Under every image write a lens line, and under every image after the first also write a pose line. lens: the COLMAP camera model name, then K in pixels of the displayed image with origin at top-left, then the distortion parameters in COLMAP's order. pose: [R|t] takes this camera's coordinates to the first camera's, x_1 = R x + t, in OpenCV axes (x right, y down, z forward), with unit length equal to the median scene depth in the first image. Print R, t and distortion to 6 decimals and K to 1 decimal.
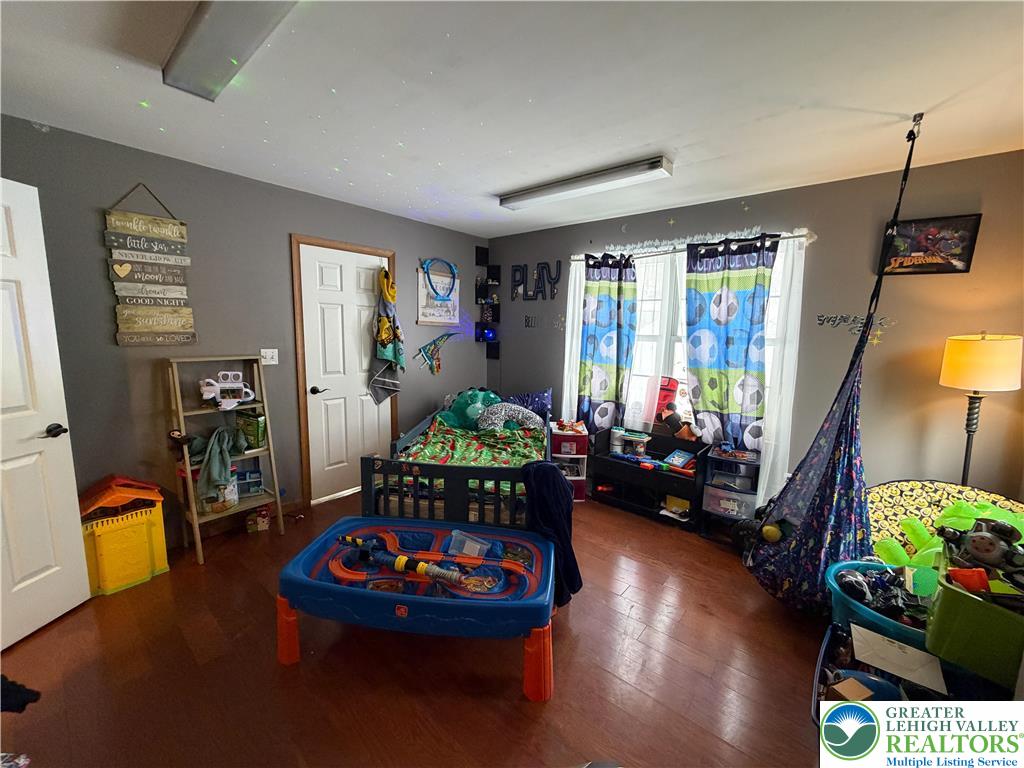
lens RADIAL K [[410.2, 0, 514.6], [0, 410.2, 385.4], [0, 0, 1]] dist [0.003606, -0.000277]
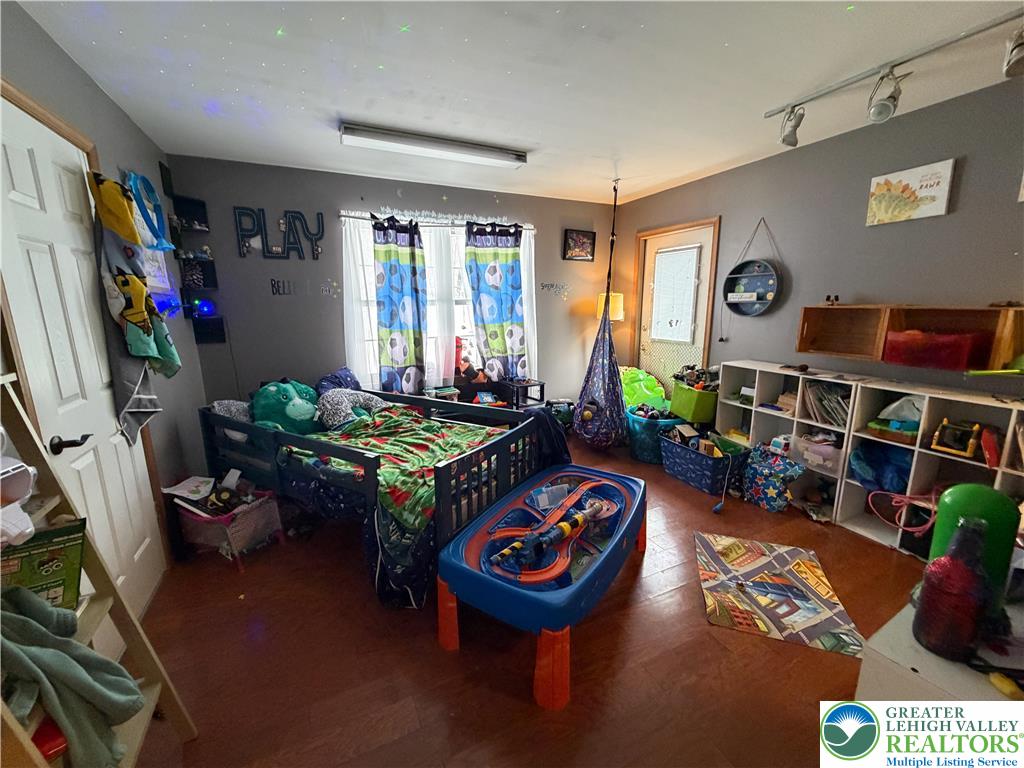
lens RADIAL K [[410.2, 0, 513.1], [0, 410.2, 382.6], [0, 0, 1]] dist [0.003606, -0.000277]
pose [[0.410529, -0.201445, 0.889318, -0.637953], [0.146451, 0.977197, 0.153746, -0.045509], [-0.900010, 0.067124, 0.430670, 0.369536]]
